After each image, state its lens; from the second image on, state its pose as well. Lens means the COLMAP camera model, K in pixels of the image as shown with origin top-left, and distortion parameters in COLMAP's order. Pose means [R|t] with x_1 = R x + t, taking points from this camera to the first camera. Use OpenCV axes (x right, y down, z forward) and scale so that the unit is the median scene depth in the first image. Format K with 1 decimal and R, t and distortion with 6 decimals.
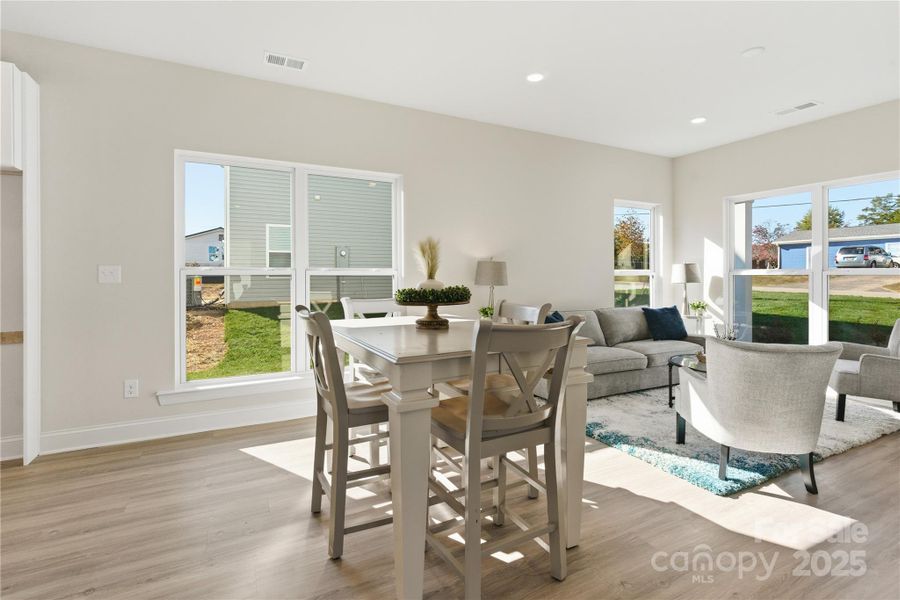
lens RADIAL K [[429.1, 0, 451.3], [0, 429.1, 274.9], [0, 0, 1]] dist [0.003968, 0.000114]
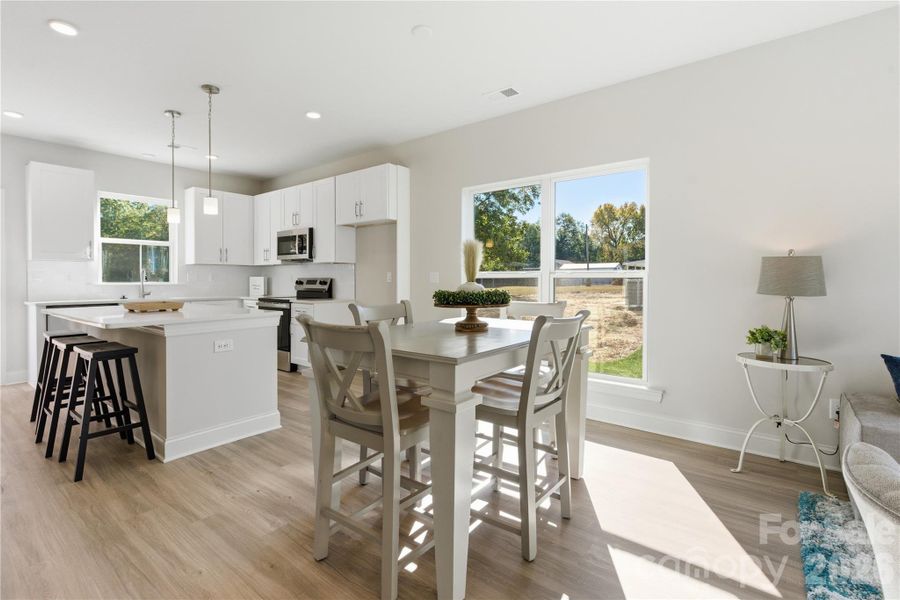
lens RADIAL K [[423.9, 0, 449.7], [0, 423.9, 283.2], [0, 0, 1]] dist [0.003827, -0.000619]
pose [[0.409477, 0.013923, -0.912214, 0.426128], [-0.001849, 0.999894, 0.014431, -0.001139], [0.912318, -0.004223, 0.409460, 0.278271]]
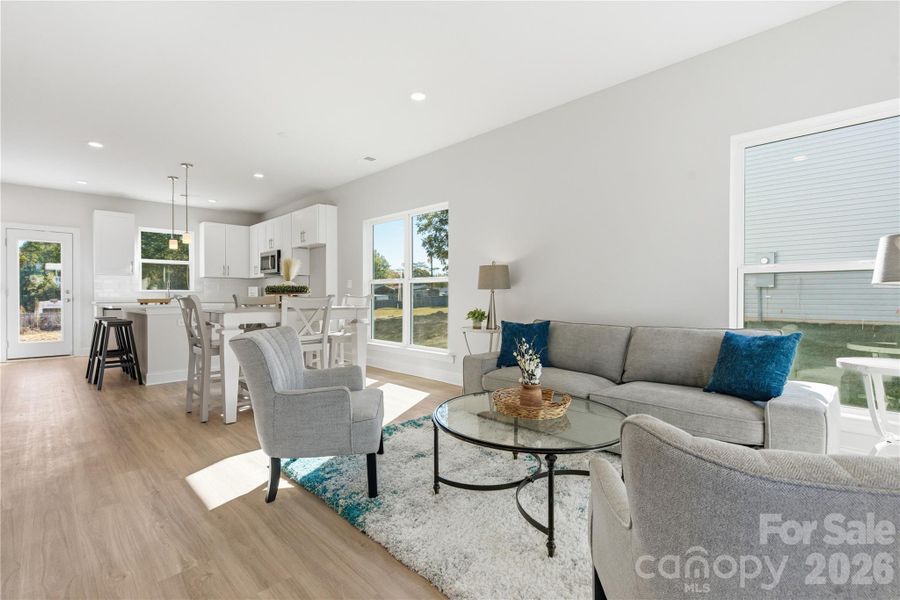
lens RADIAL K [[422.5, 0, 447.4], [0, 422.5, 297.3], [0, 0, 1]] dist [0.010014, -0.000254]
pose [[0.284166, 0.007970, -0.958742, 0.945708], [0.000698, 0.999963, 0.008519, 0.031732], [0.958775, -0.003090, 0.284150, 0.575283]]
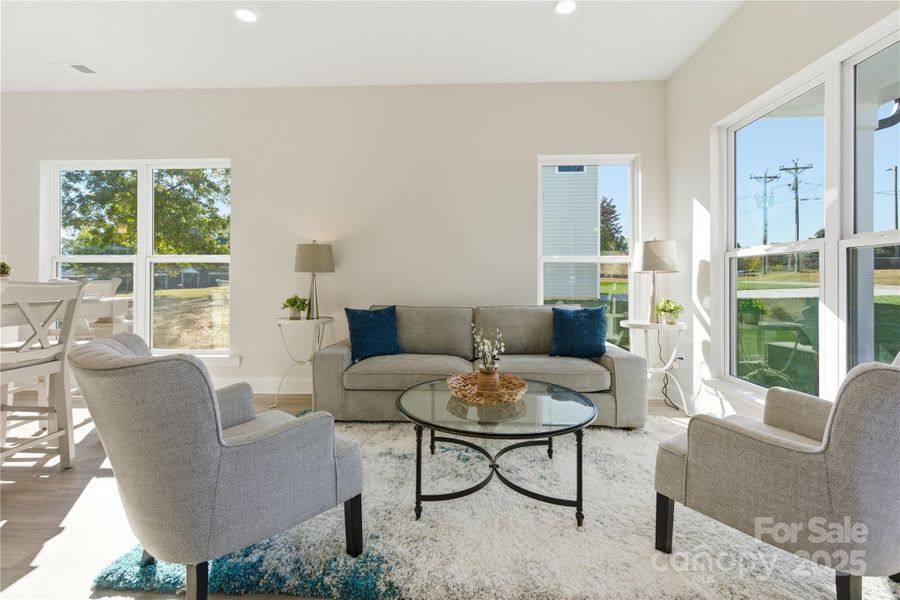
lens RADIAL K [[429.1, 0, 451.3], [0, 429.1, 274.9], [0, 0, 1]] dist [0.003968, 0.000114]
pose [[0.866862, -0.002285, -0.498544, 0.715372], [-0.001531, 0.999973, -0.007246, 0.032620], [0.498547, 0.007045, 0.866834, 0.364008]]
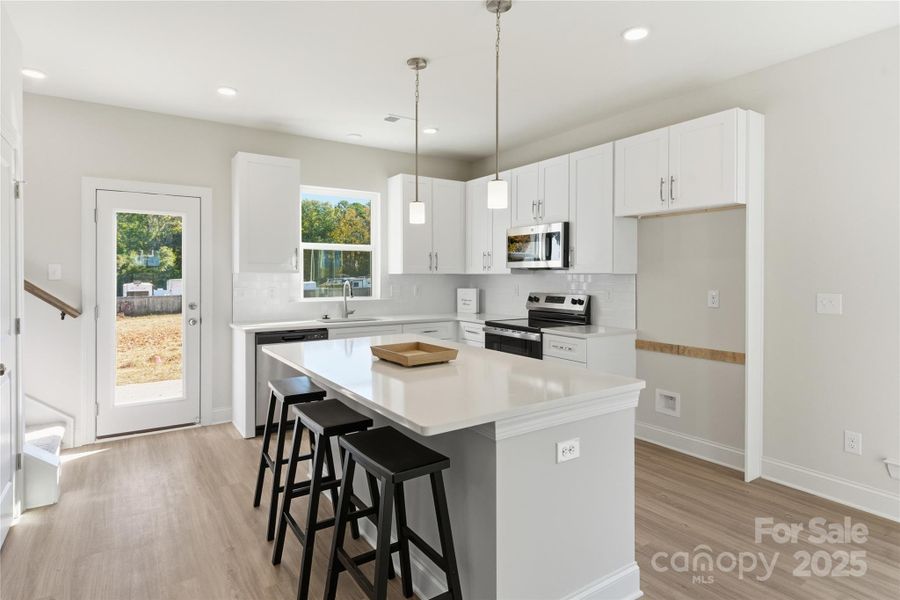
lens RADIAL K [[489.9, 0, 448.8], [0, 489.9, 277.4], [0, 0, 1]] dist [0.016964, -0.000428]
pose [[0.110335, 0.010084, -0.993843, 0.079899], [-0.001338, 0.999949, 0.009998, -0.042624], [0.993894, 0.000227, 0.110343, 0.082294]]
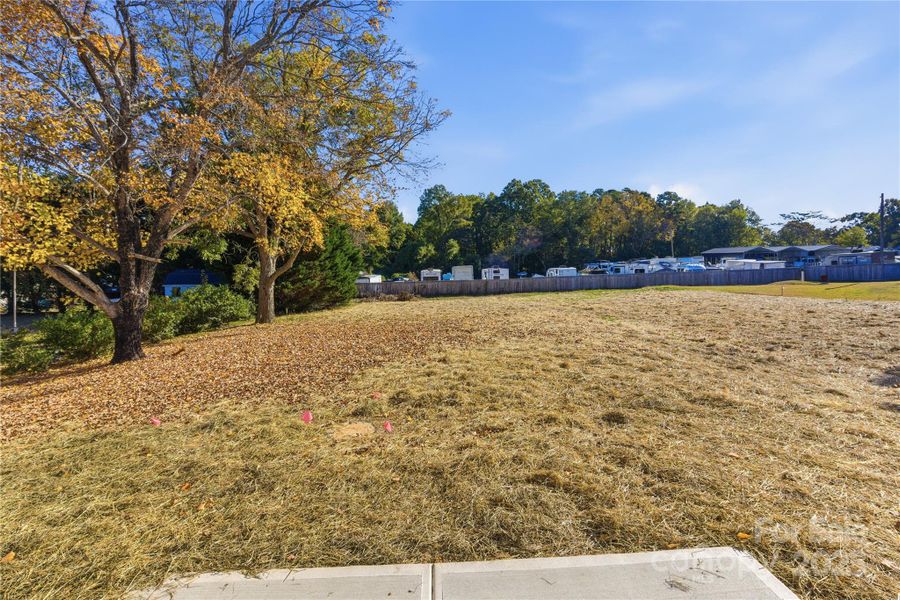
lens RADIAL K [[423.9, 0, 449.7], [0, 423.9, 283.2], [0, 0, 1]] dist [0.003827, -0.000619]
pose [[-0.412805, 0.058186, -0.908959, -1.116129], [0.013047, 0.998233, 0.057976, -0.080691], [0.910726, 0.012073, -0.412834, -0.294243]]
